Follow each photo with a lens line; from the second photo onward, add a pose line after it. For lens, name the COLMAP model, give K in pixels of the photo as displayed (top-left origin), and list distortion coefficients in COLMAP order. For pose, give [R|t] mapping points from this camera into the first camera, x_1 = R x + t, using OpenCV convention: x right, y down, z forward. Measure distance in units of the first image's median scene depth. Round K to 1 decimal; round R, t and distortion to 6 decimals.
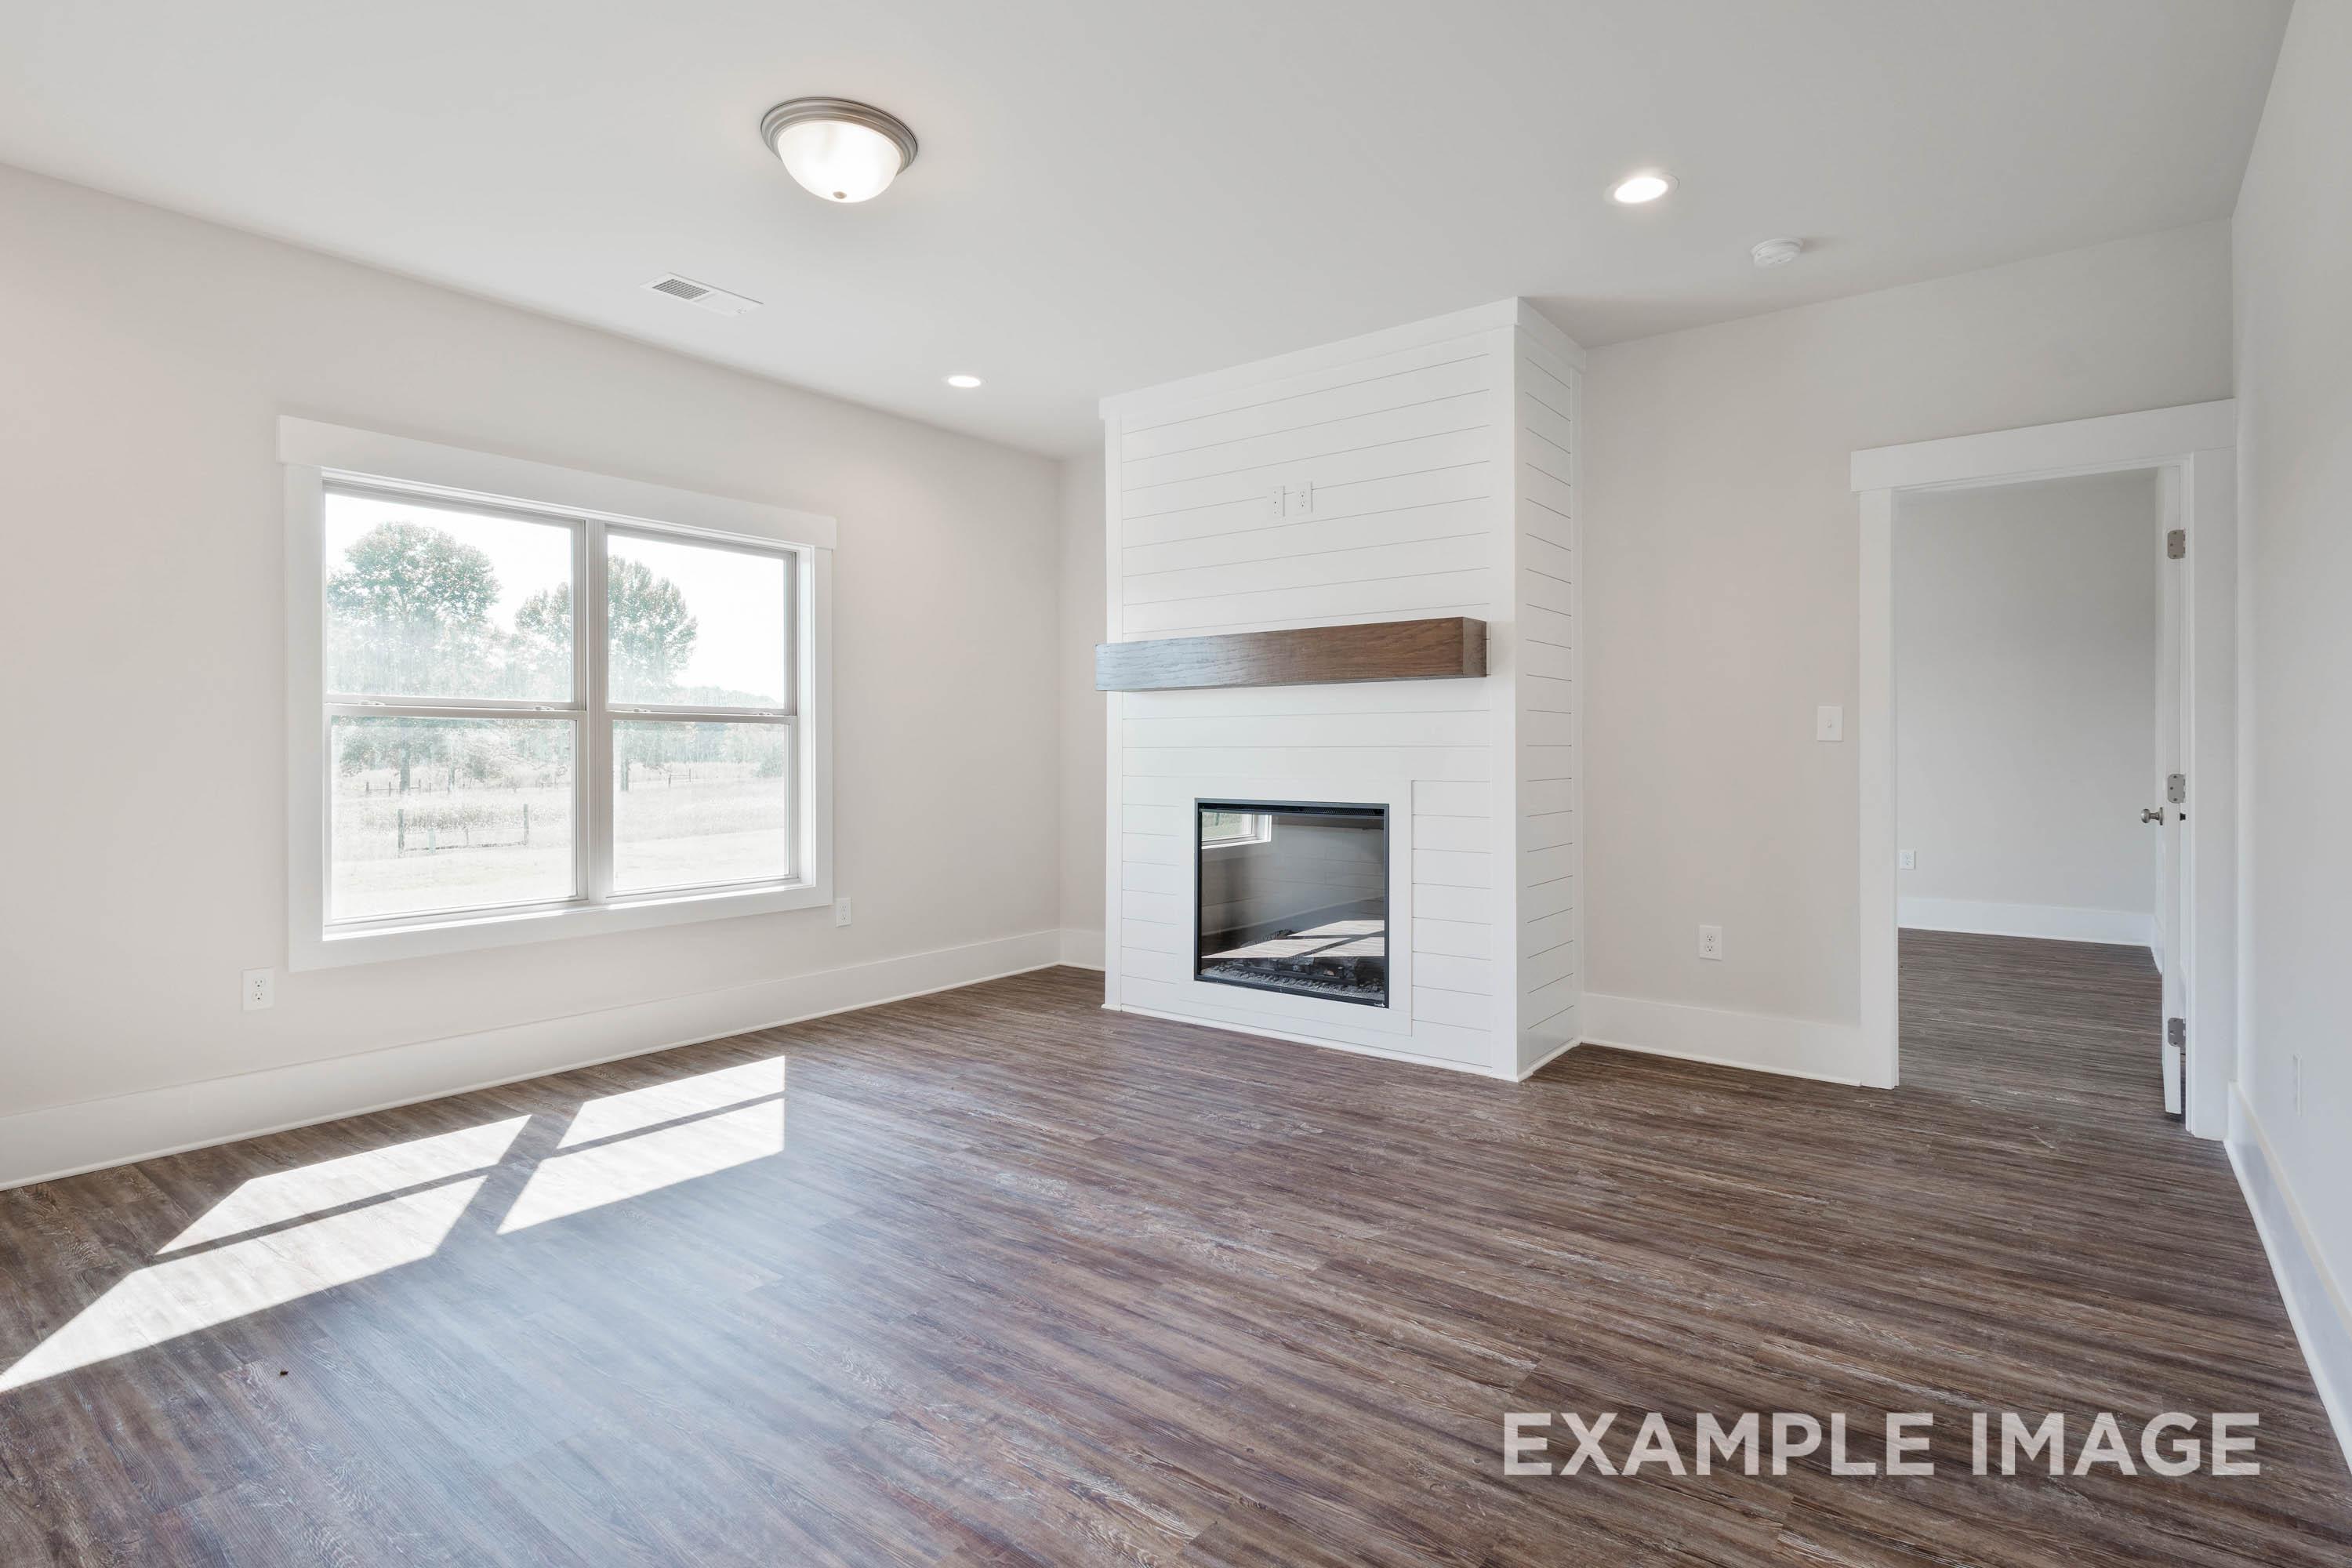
lens RADIAL K [[1183.1, 0, 1167.4], [0, 1183.1, 774.6], [0, 0, 1]] dist [0.000423, -0.000668]
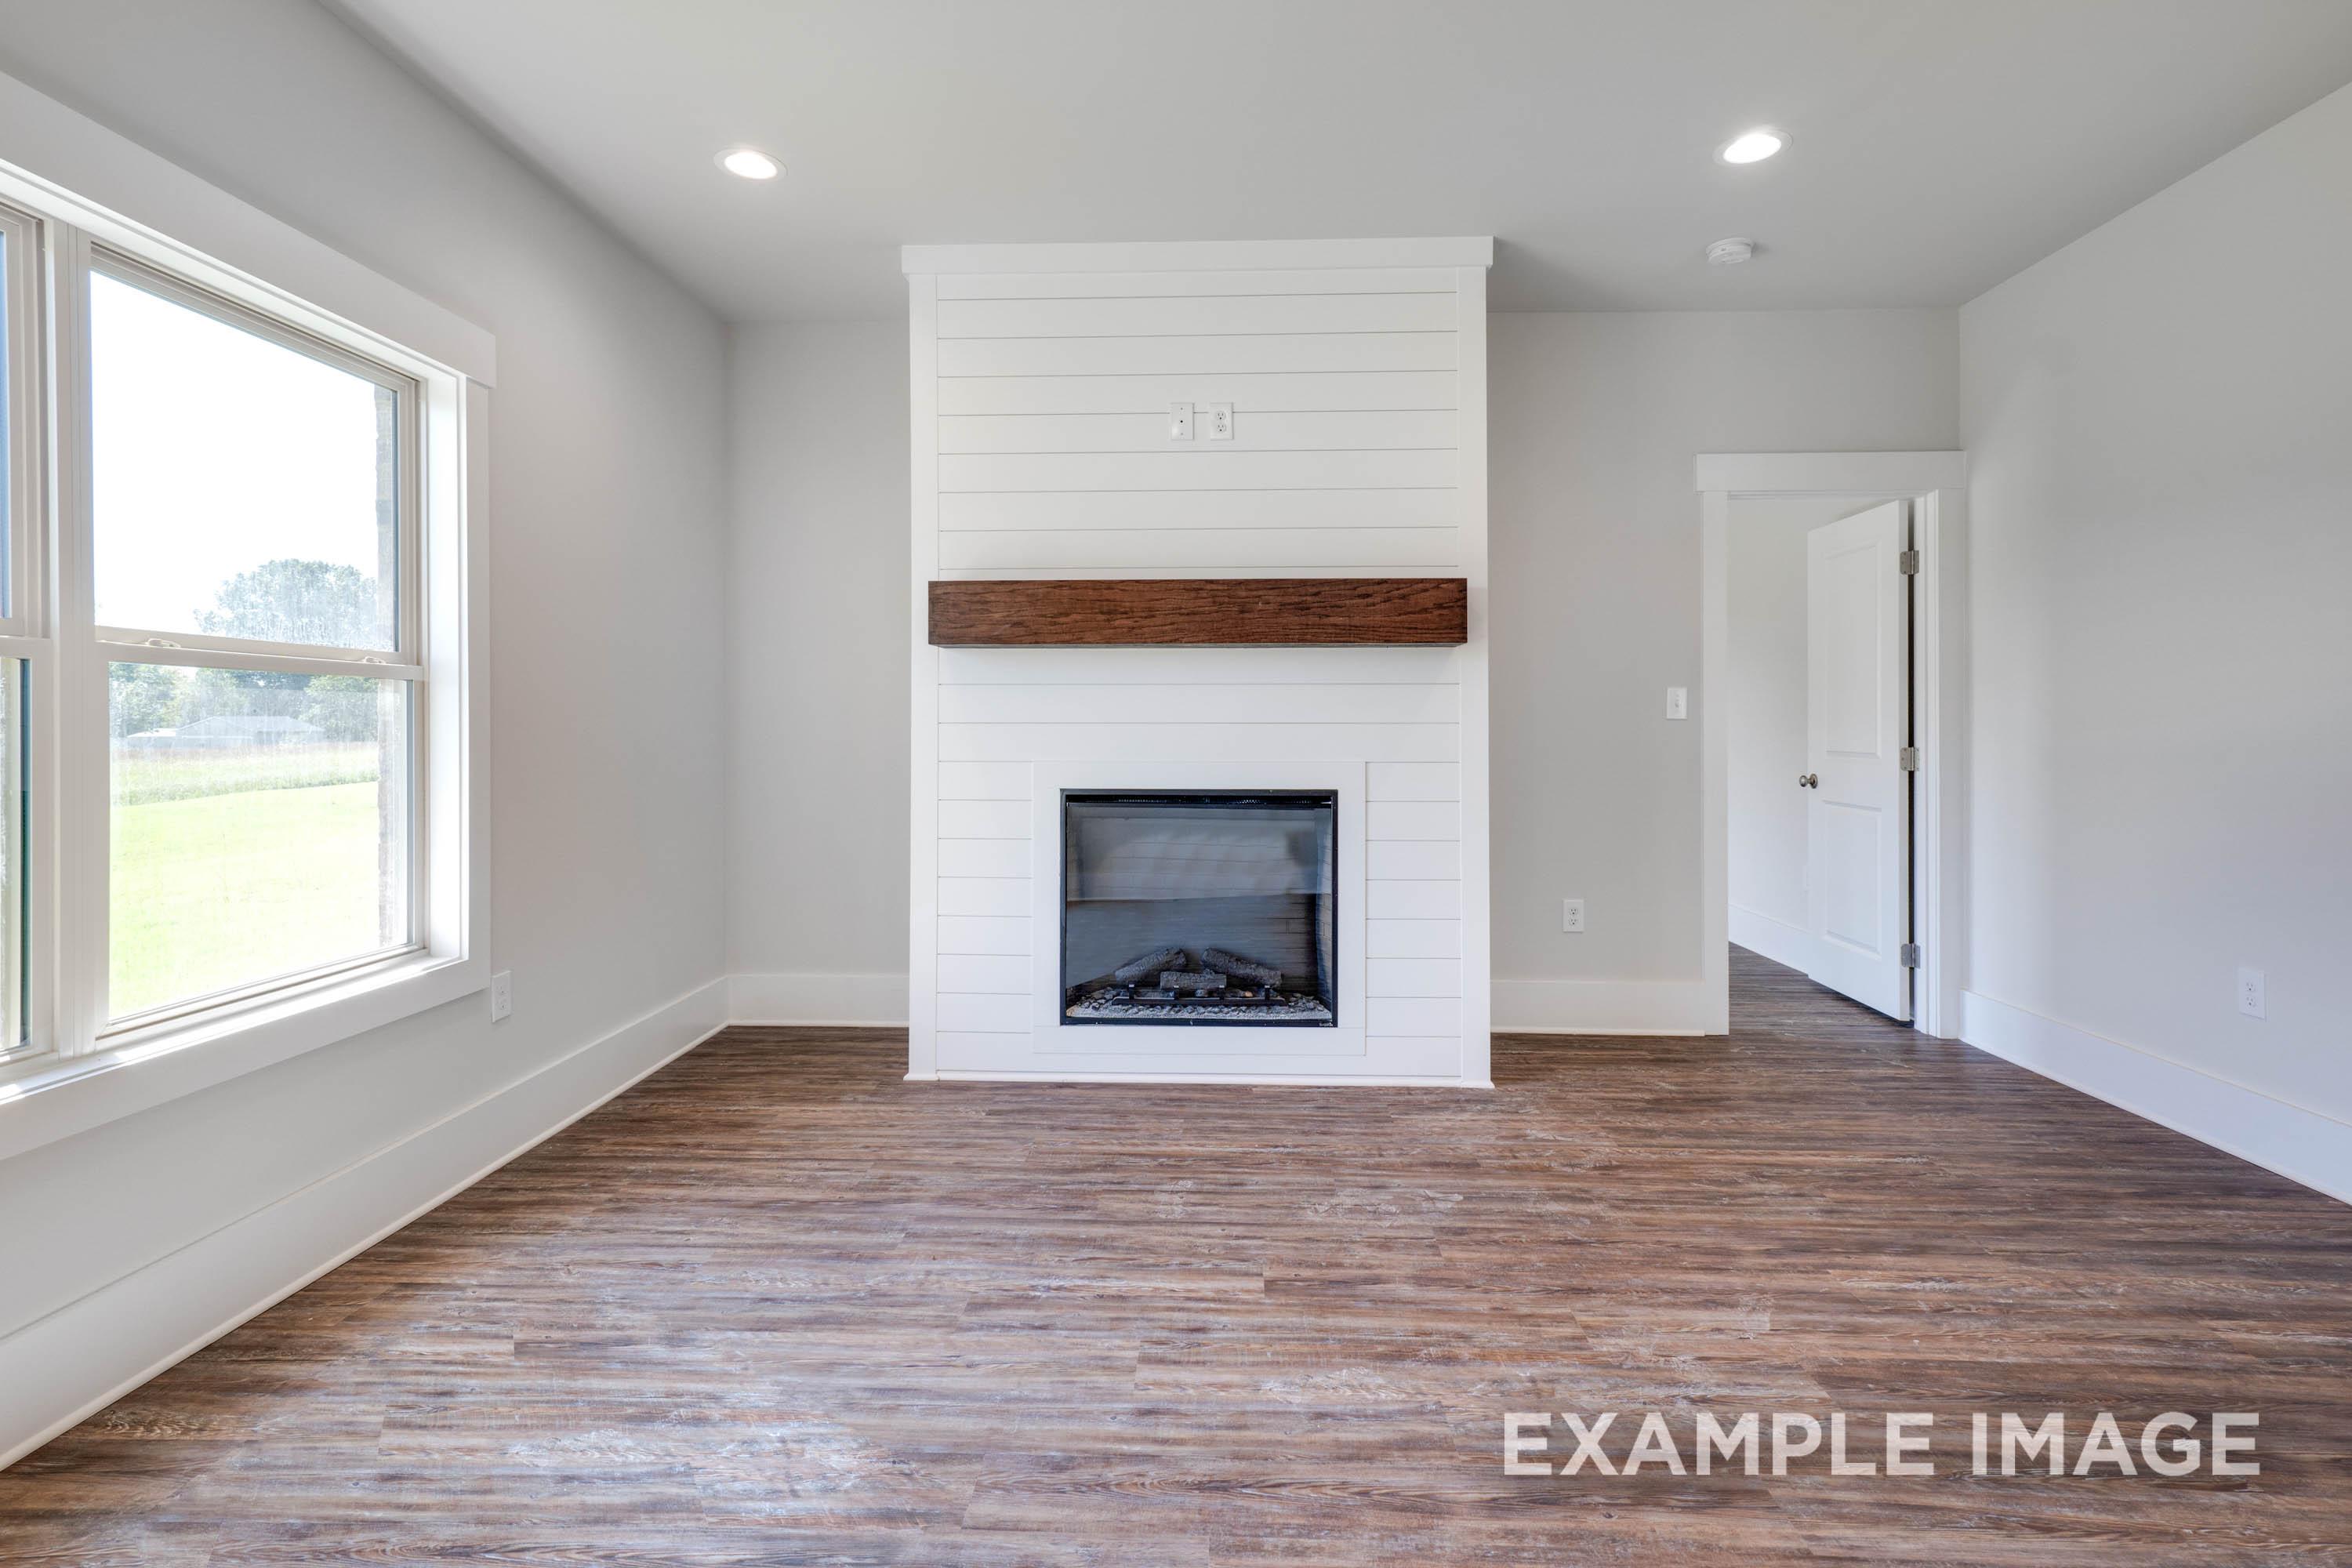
lens RADIAL K [[1171.4, 0, 1181.6], [0, 1171.4, 736.2], [0, 0, 1]] dist [-0.001943, 0.007258]
pose [[0.807366, -0.001406, 0.590049, -0.453370], [0.007997, 0.999931, -0.008560, -0.008251], [-0.589996, 0.011630, 0.807322, 0.418824]]
